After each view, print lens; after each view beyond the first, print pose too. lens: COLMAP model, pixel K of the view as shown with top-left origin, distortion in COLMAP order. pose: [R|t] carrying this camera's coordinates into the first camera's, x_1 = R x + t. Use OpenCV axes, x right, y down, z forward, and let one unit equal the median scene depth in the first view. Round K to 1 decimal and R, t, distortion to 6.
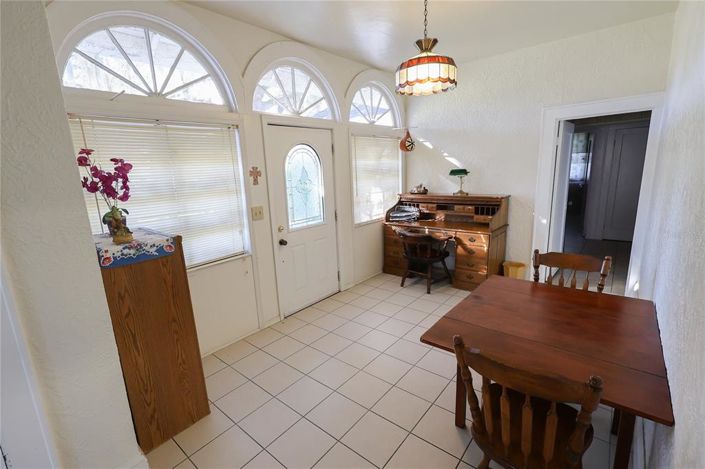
lens RADIAL K [[327.8, 0, 353.0], [0, 327.8, 234.5], [0, 0, 1]] dist [0.001568, 0.000376]
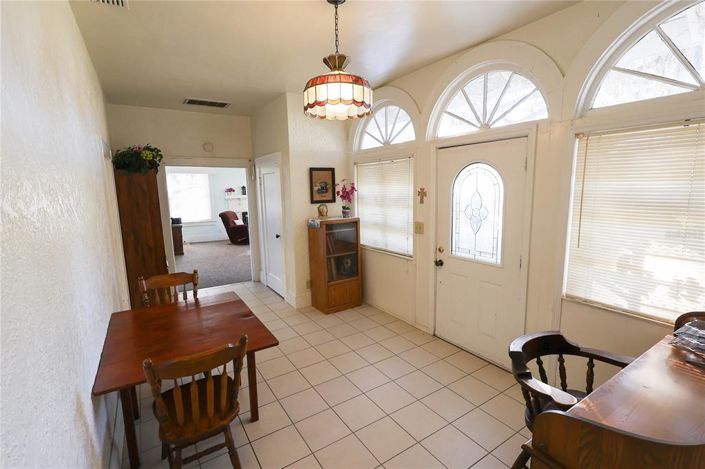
lens RADIAL K [[320.4, 0, 351.7], [0, 320.4, 234.8], [0, 0, 1]] dist [-0.000170, 0.000002]
pose [[-0.294181, 0.181689, -0.938321, 0.846504], [-0.176758, 0.954486, 0.240236, -0.271261], [0.939262, 0.236529, -0.248677, 1.067306]]
